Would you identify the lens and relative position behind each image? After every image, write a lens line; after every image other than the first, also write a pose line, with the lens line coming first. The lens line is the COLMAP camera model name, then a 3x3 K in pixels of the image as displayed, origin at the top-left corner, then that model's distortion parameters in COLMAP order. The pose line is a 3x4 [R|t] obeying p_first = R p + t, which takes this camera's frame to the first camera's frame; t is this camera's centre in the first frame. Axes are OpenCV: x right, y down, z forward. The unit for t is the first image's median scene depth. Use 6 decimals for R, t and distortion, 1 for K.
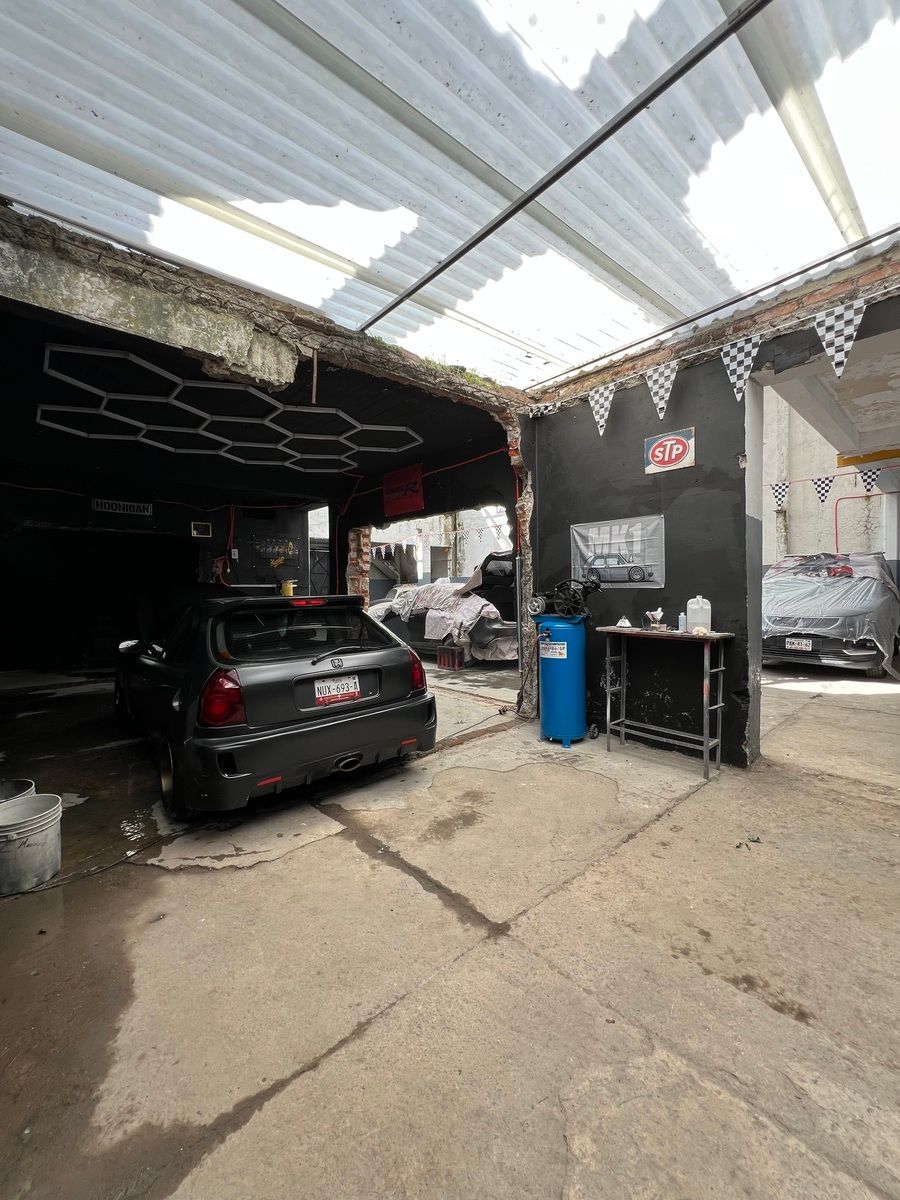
lens RADIAL K [[484.4, 0, 454.0], [0, 484.4, 597.5], [0, 0, 1]] dist [-0.000235, -0.000388]
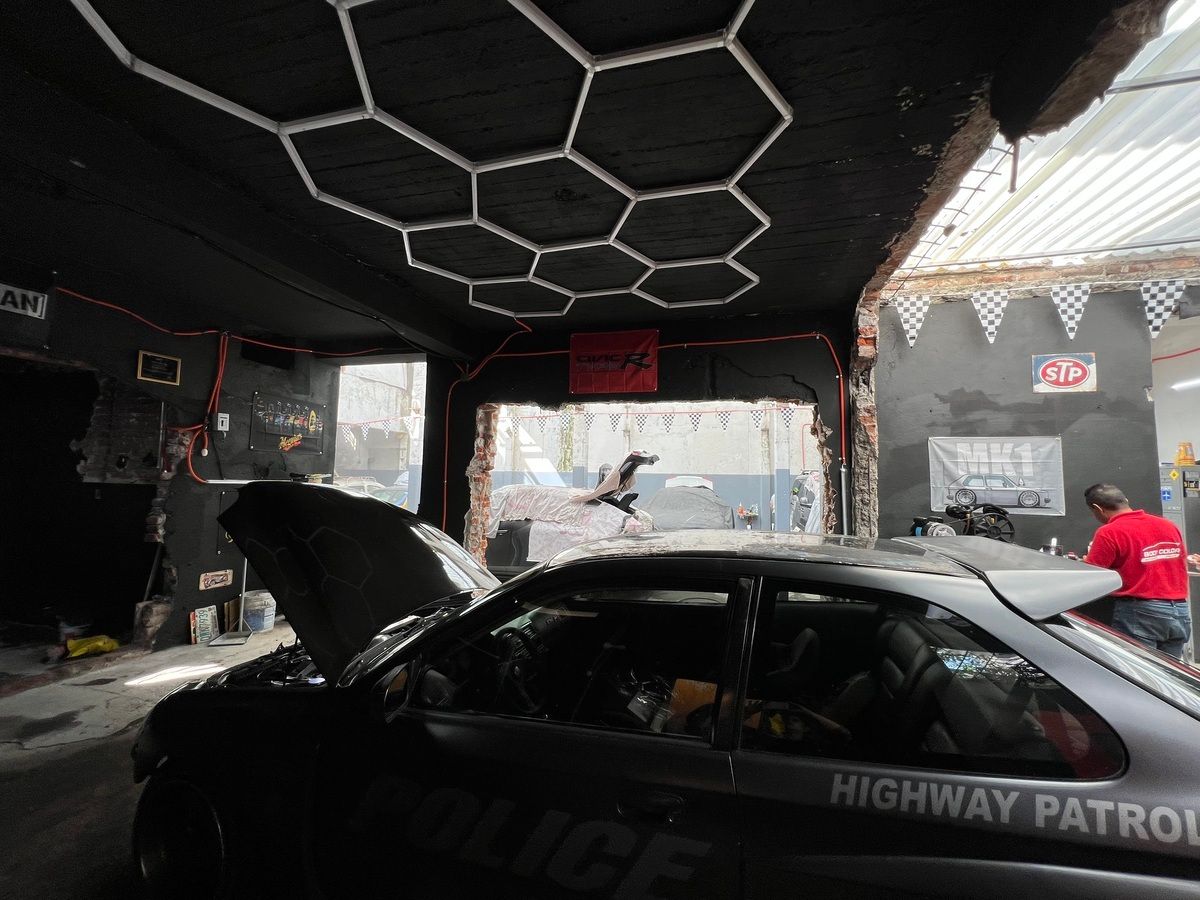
lens RADIAL K [[484.4, 0, 598.7], [0, 484.4, 447.8], [0, 0, 1]] dist [-0.000235, -0.000388]
pose [[0.838909, 0.069182, 0.539857, -0.787813], [-0.021075, 0.995274, -0.094794, -0.040600], [-0.543864, 0.068146, 0.836402, 0.665937]]
